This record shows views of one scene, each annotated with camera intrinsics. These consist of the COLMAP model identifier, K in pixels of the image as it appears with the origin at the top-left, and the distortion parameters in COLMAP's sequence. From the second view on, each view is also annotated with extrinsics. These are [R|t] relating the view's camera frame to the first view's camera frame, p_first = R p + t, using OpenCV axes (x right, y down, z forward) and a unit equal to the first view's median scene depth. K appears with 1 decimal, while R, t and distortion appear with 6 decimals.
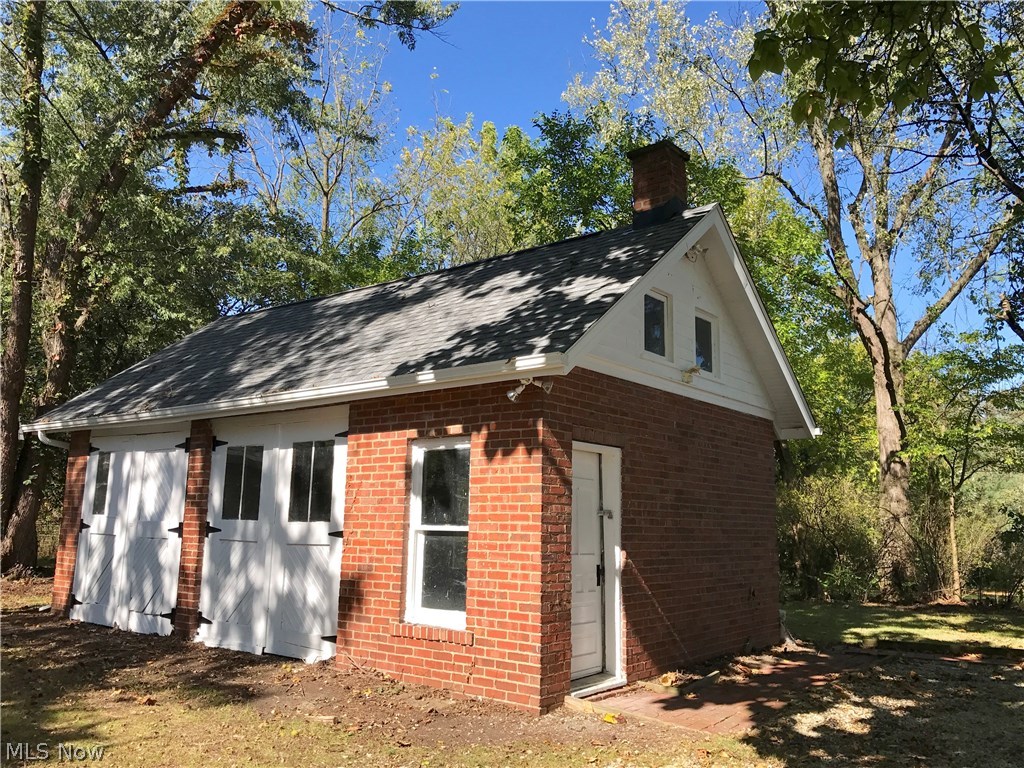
lens RADIAL K [[848.9, 0, 519.6], [0, 848.9, 373.3], [0, 0, 1]] dist [0.028748, -0.022648]
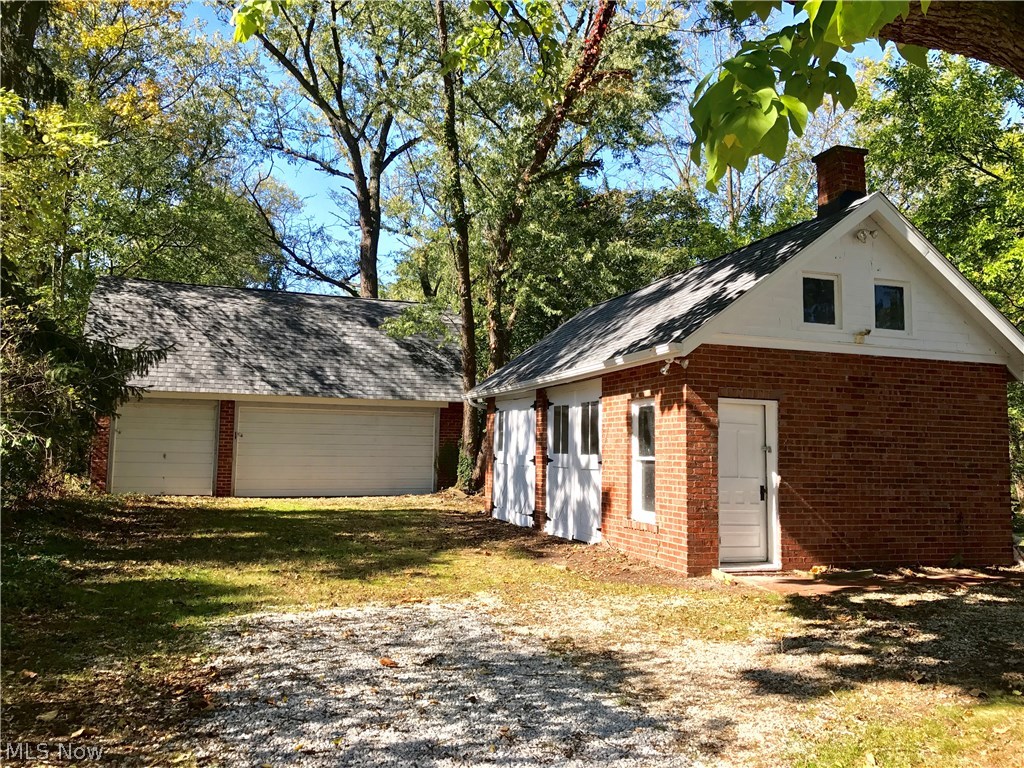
lens RADIAL K [[848.9, 0, 511.7], [0, 848.9, 384.3], [0, 0, 1]] dist [0.028748, -0.022648]
pose [[0.832139, -0.046543, -0.552611, 0.497102], [0.089843, 0.994623, 0.051517, -0.042896], [0.547241, -0.092517, 0.831846, -0.335731]]
